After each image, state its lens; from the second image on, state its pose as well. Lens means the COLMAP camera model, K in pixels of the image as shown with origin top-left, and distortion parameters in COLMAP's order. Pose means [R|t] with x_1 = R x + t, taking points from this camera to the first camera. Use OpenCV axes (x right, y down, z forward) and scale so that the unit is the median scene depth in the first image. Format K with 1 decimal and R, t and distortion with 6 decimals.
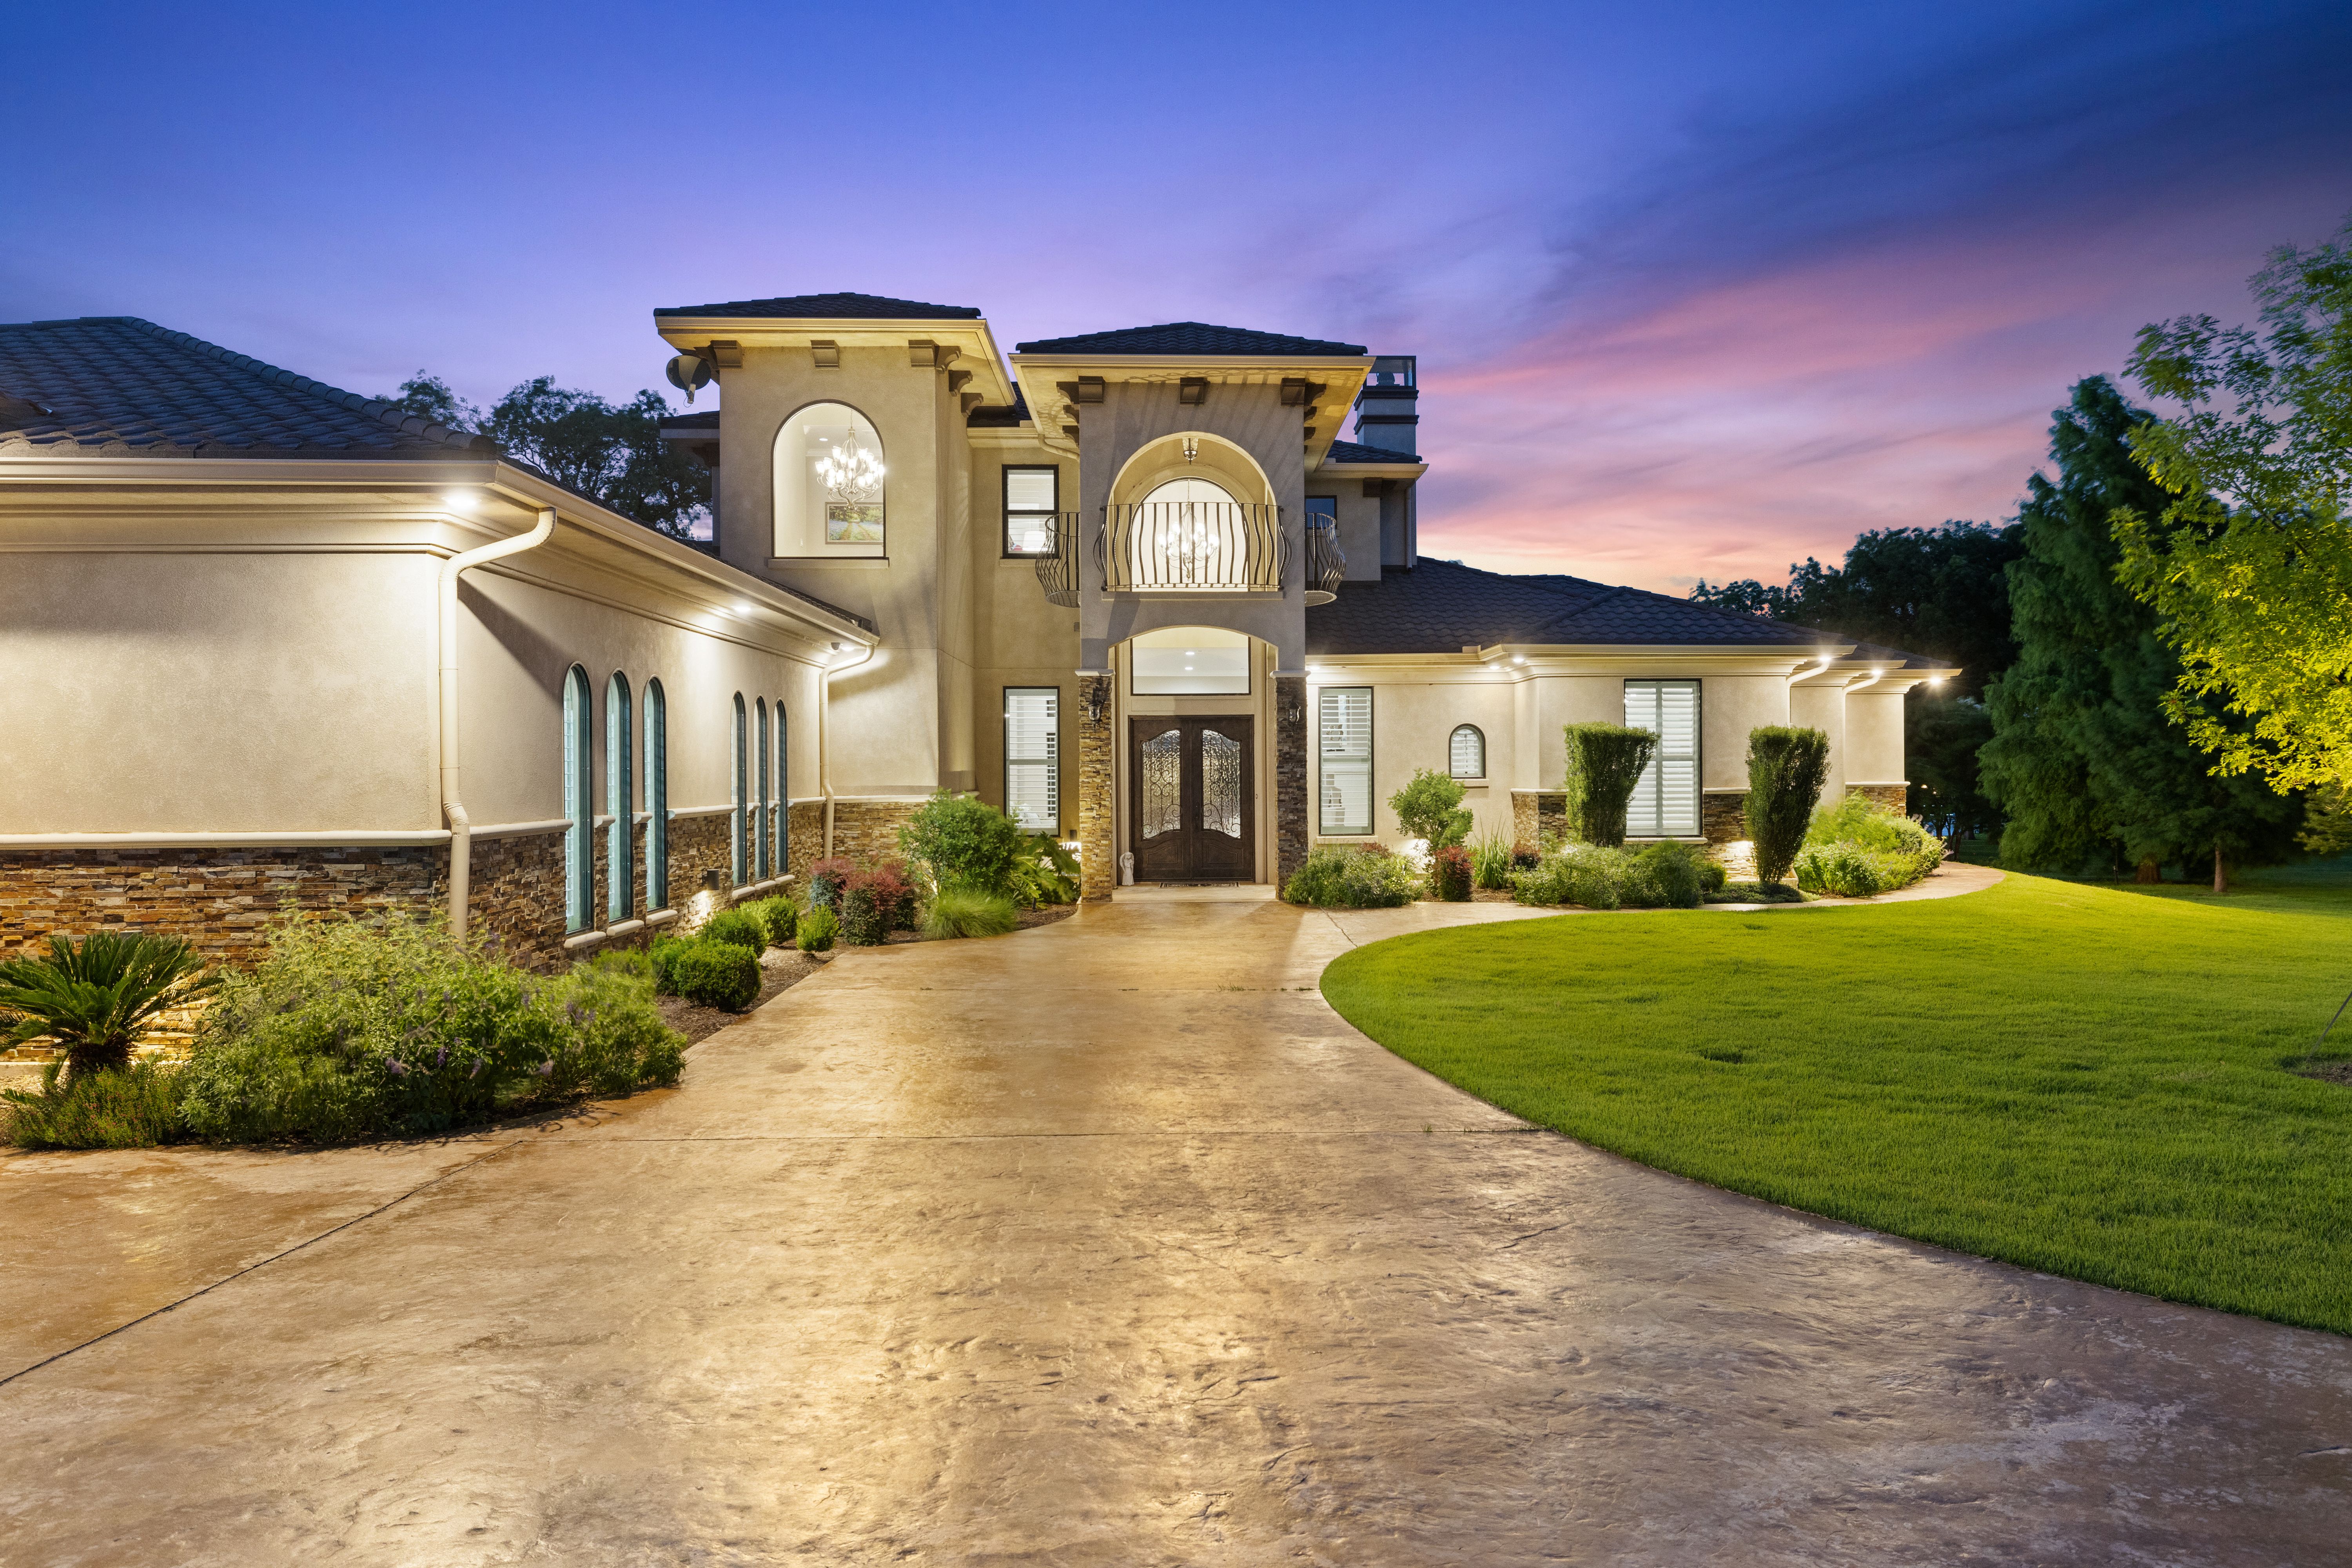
lens RADIAL K [[1527.6, 0, 1176.0], [0, 1527.6, 784.0], [0, 0, 1]] dist [0.002451, 0.000487]
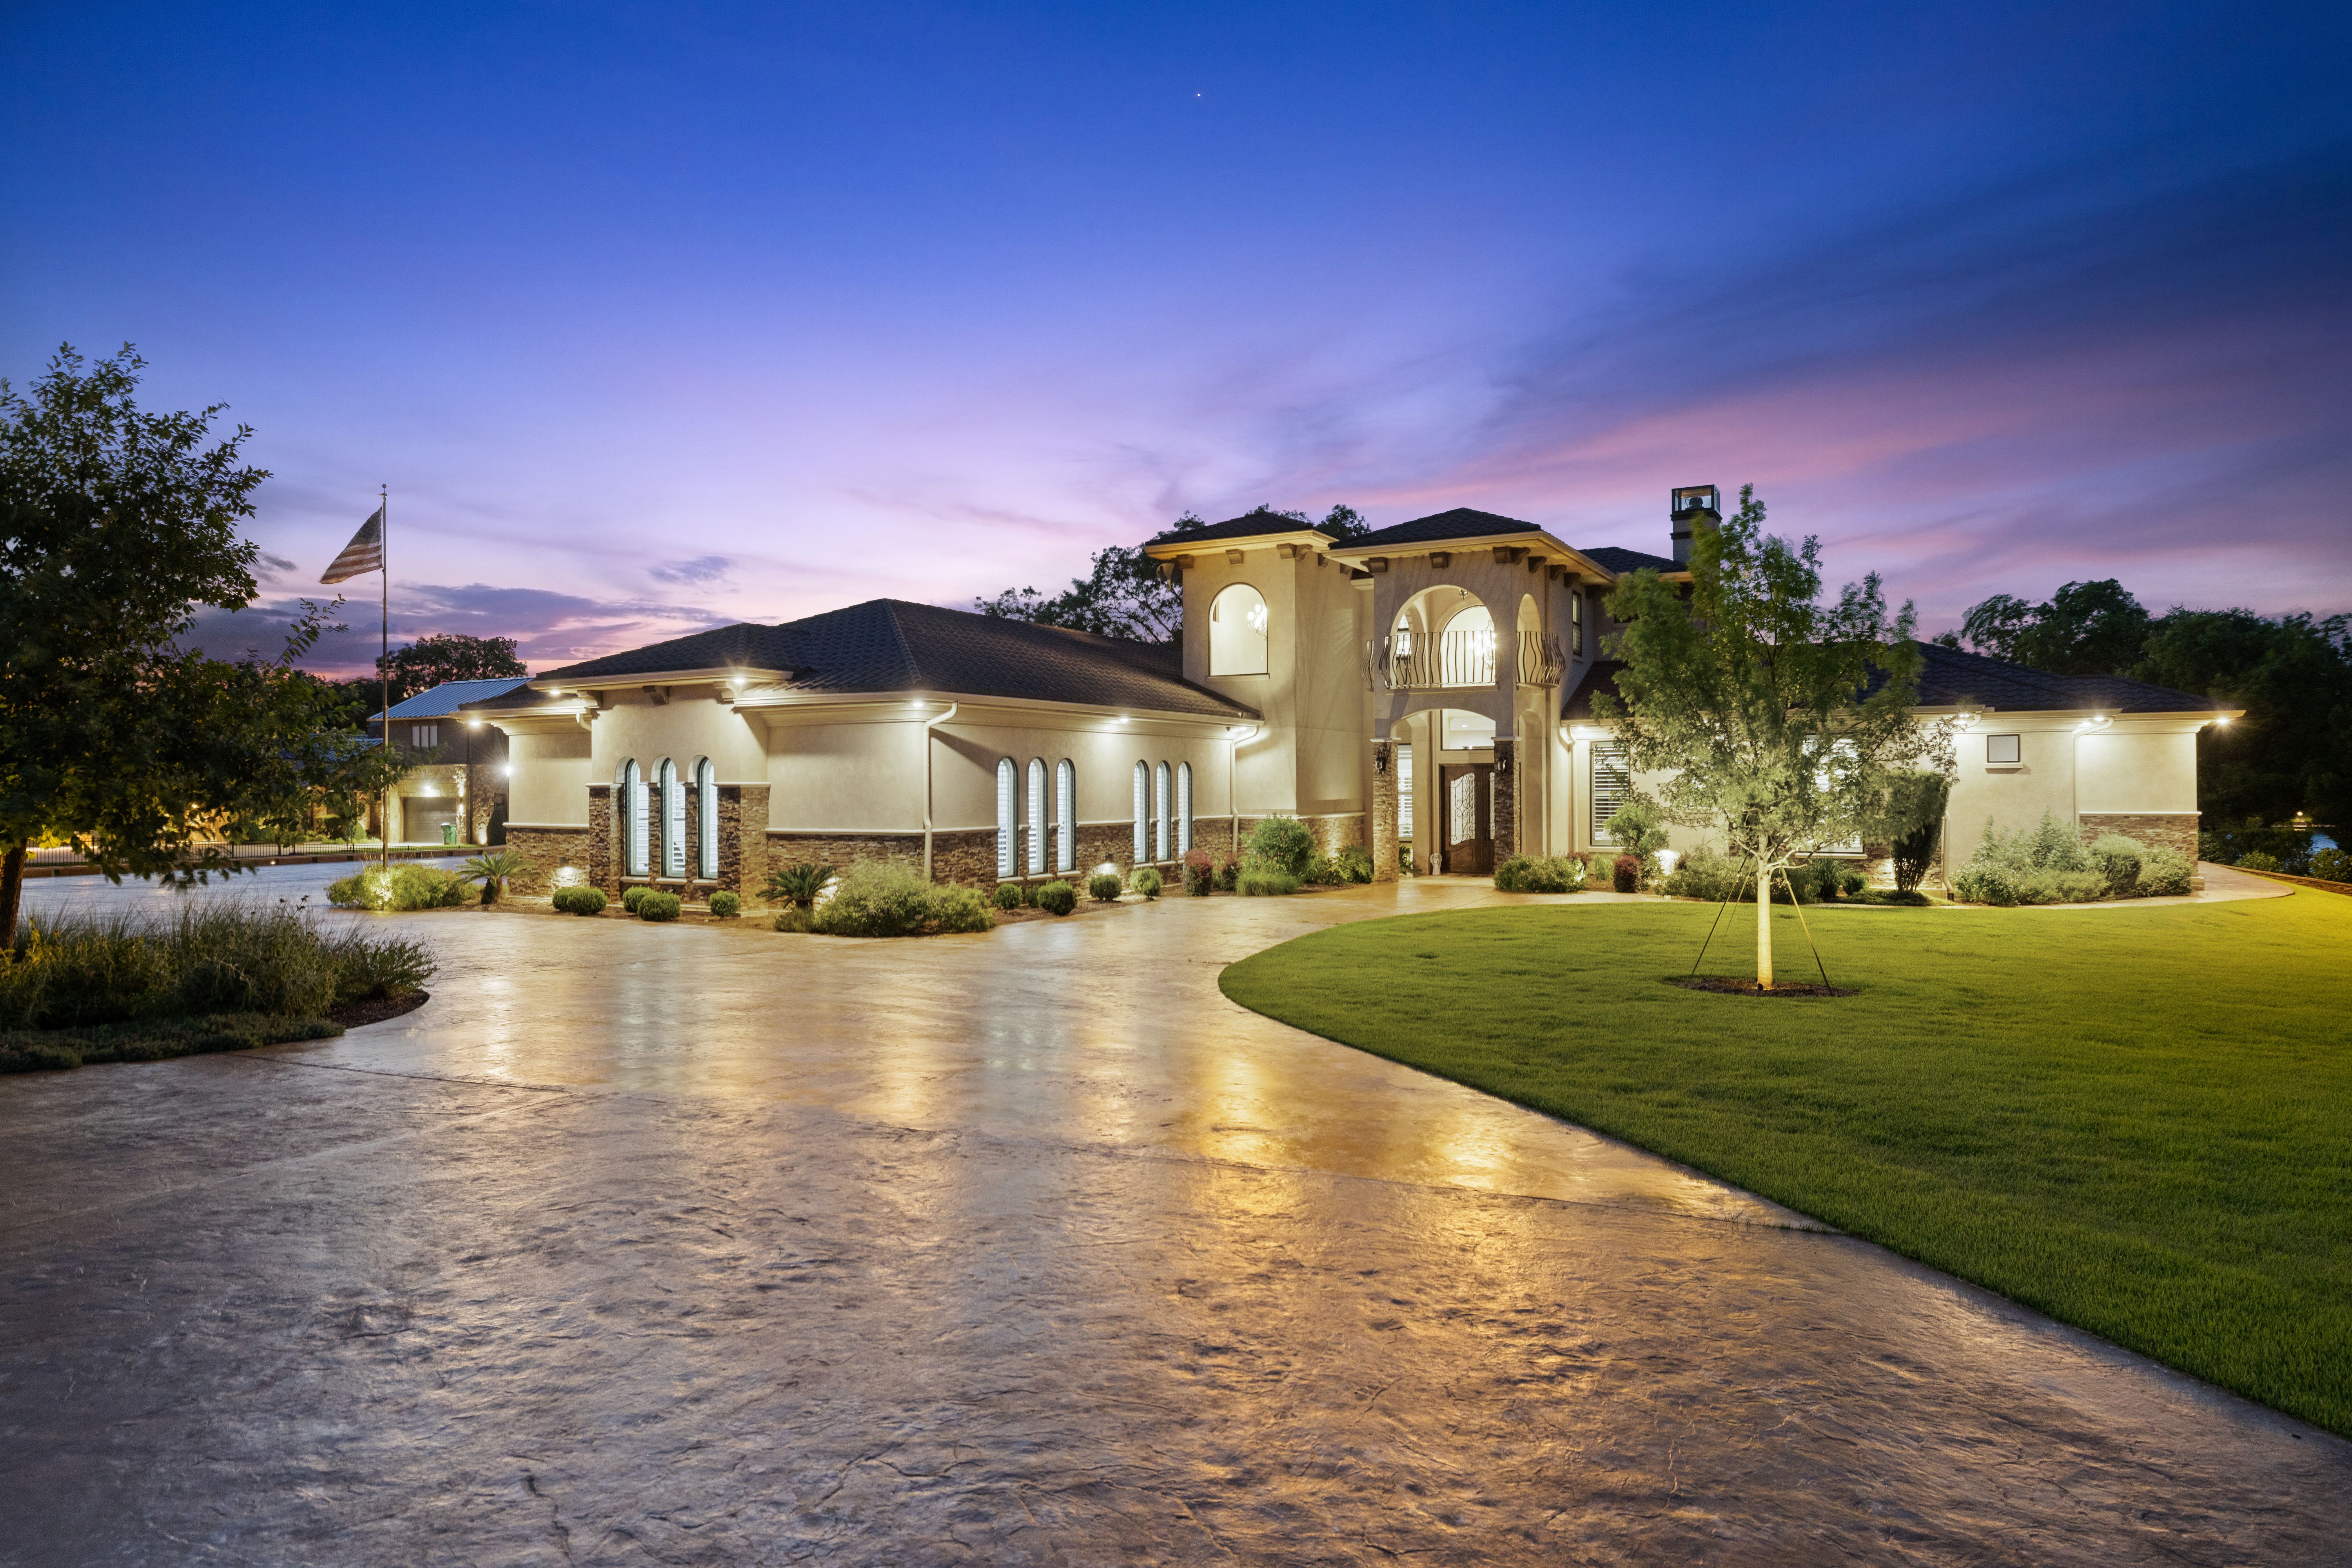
lens RADIAL K [[1430.6, 0, 1176.0], [0, 1430.6, 784.0], [0, 0, 1]] dist [-0.000347, -0.000111]
pose [[0.850781, 0.000671, -0.525520, 0.555111], [-0.004797, 0.999967, -0.006488, -0.015912], [0.525498, 0.008040, 0.850757, -0.394123]]
